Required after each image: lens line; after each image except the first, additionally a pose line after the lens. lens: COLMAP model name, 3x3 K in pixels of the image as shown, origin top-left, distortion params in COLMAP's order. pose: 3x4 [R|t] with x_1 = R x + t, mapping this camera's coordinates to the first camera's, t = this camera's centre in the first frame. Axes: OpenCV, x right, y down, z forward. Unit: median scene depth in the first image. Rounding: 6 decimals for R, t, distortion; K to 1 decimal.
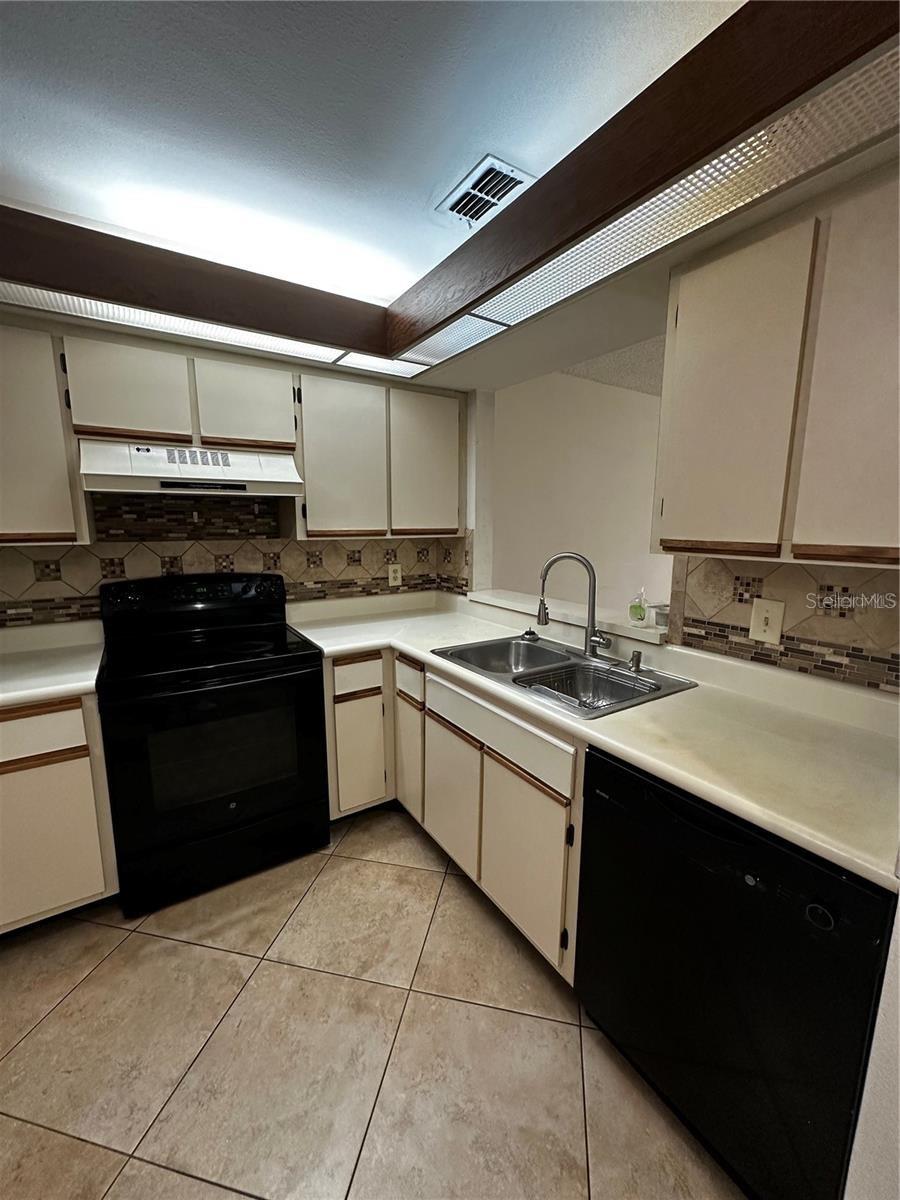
lens RADIAL K [[478.0, 0, 449.1], [0, 478.0, 597.6], [0, 0, 1]] dist [-0.002454, 0.000843]
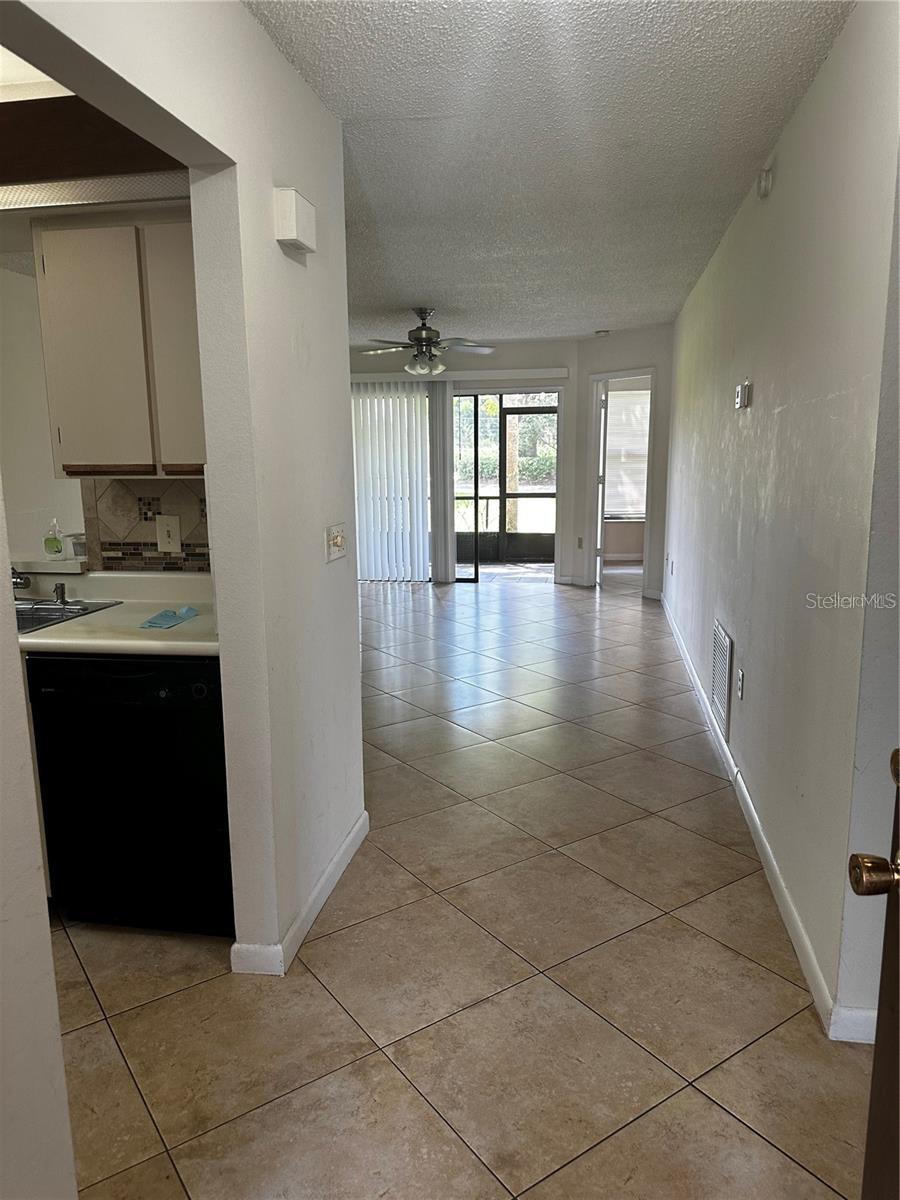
lens RADIAL K [[844.6, 0, 450.0], [0, 844.6, 600.0], [0, 0, 1]] dist [0.125267, -0.199740]
pose [[0.680791, -0.143297, 0.718324, -0.349061], [0.134604, 0.988451, 0.069614, 0.140243], [-0.720004, 0.049297, 0.692217, -0.834711]]
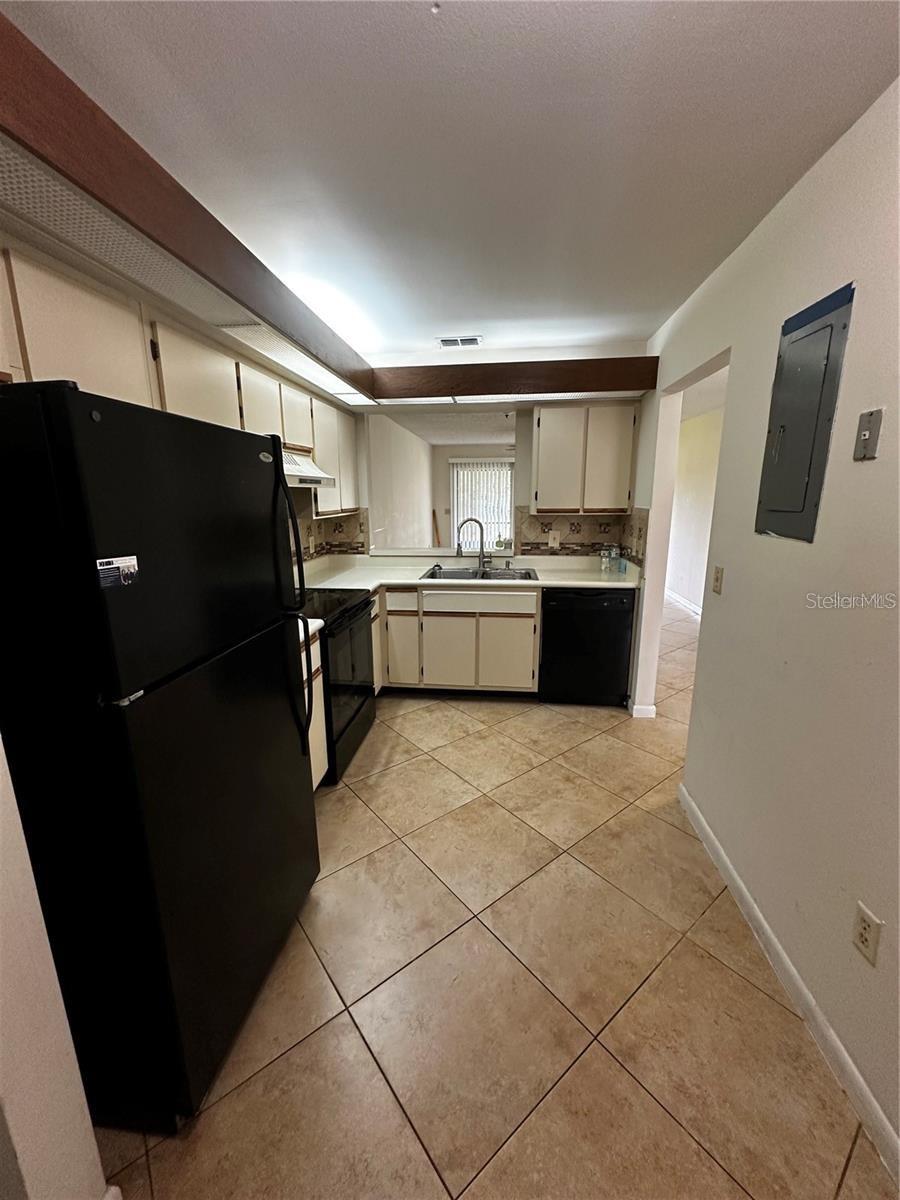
lens RADIAL K [[478.0, 0, 449.1], [0, 478.0, 597.6], [0, 0, 1]] dist [-0.002454, 0.000843]
pose [[0.635946, -0.169709, 0.752842, -1.573112], [0.131749, 0.985075, 0.110768, 0.000580], [-0.760404, 0.028744, 0.648814, -0.236497]]
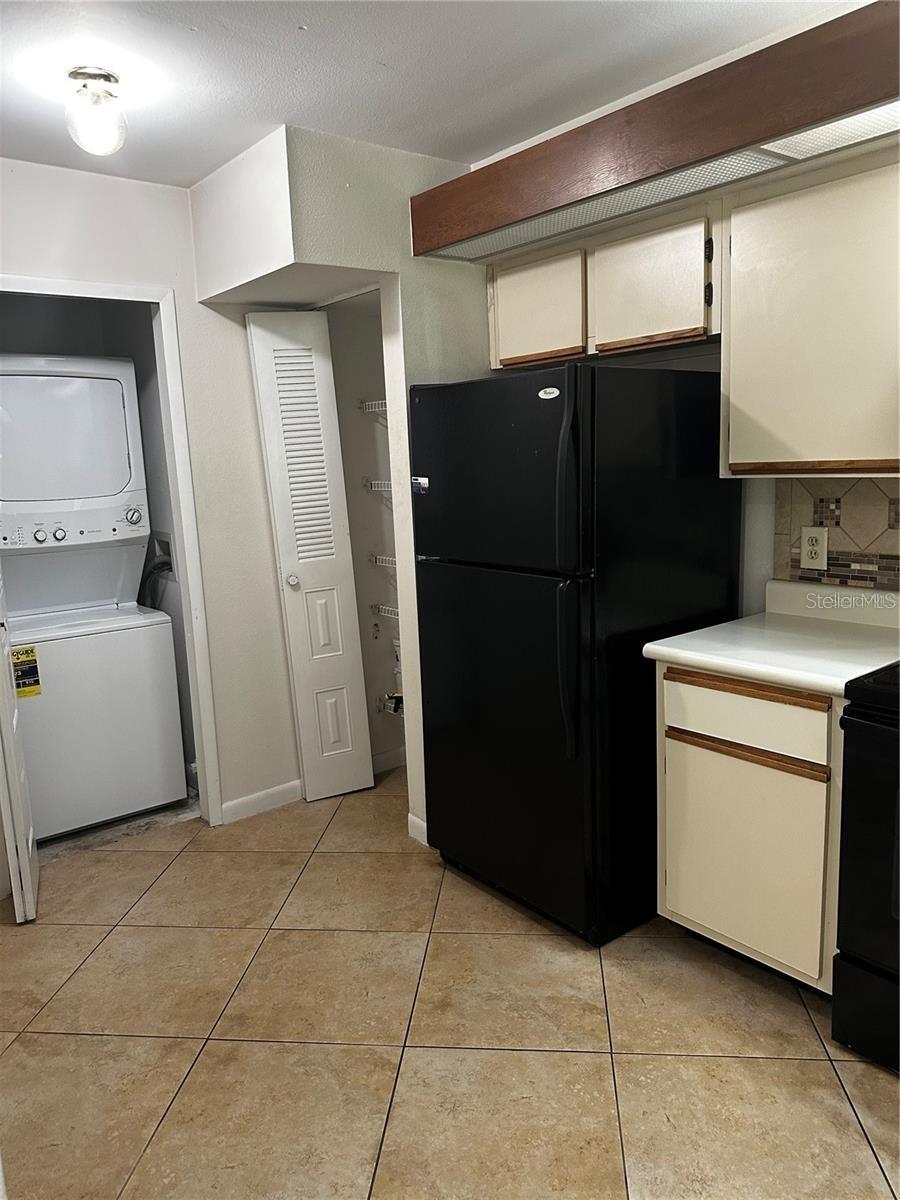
lens RADIAL K [[844.6, 0, 446.8], [0, 844.6, 627.7], [0, 0, 1]] dist [0.005444, 0.002370]
pose [[0.106187, 0.185020, -0.976981, 0.343625], [-0.113520, 0.978368, 0.172944, -0.037916], [0.987845, 0.092543, 0.124894, 0.284523]]
